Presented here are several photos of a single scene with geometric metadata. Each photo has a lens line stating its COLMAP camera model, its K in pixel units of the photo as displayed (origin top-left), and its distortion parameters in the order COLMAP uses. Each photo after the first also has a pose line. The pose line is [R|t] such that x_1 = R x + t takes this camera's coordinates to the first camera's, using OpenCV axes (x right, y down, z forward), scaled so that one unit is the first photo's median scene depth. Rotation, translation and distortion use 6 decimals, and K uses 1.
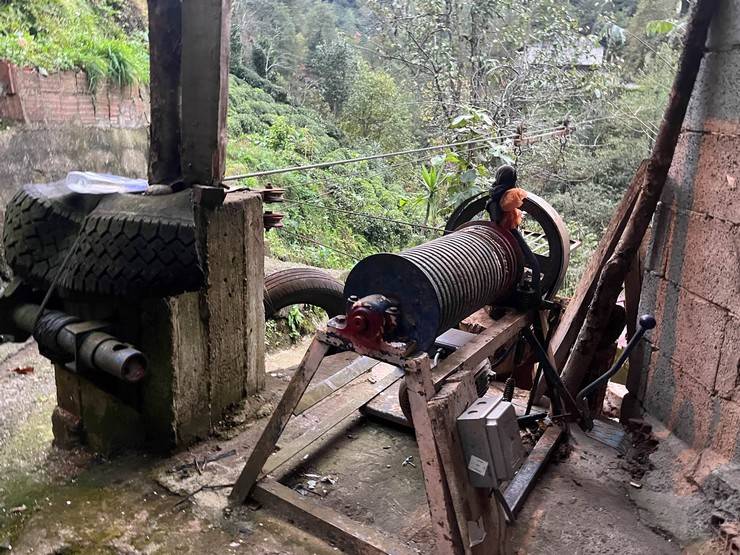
lens RADIAL K [[621.4, 0, 370.0], [0, 621.4, 277.5], [0, 0, 1]] dist [0.048833, -0.004360]
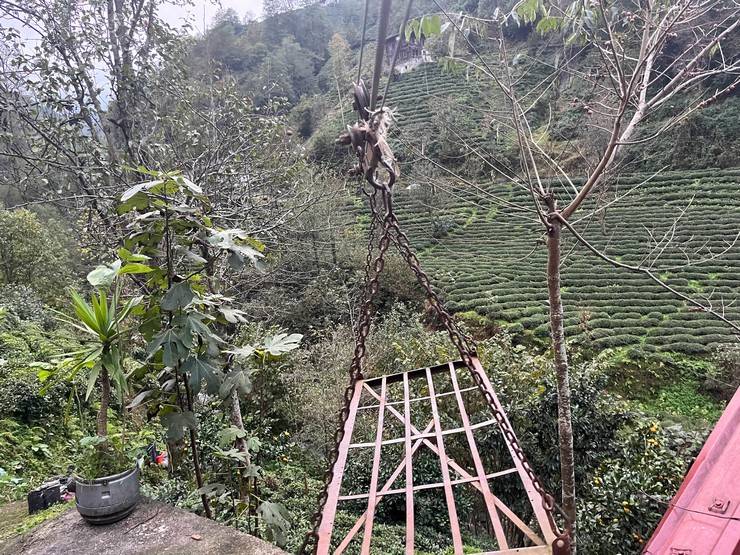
lens RADIAL K [[621.4, 0, 370.0], [0, 621.4, 277.5], [0, 0, 1]] dist [0.048833, -0.004360]
pose [[0.860628, -0.176268, 0.477754, 0.017260], [0.260744, 0.958401, -0.116103, -0.024905], [-0.437415, 0.224493, 0.870788, 0.155488]]
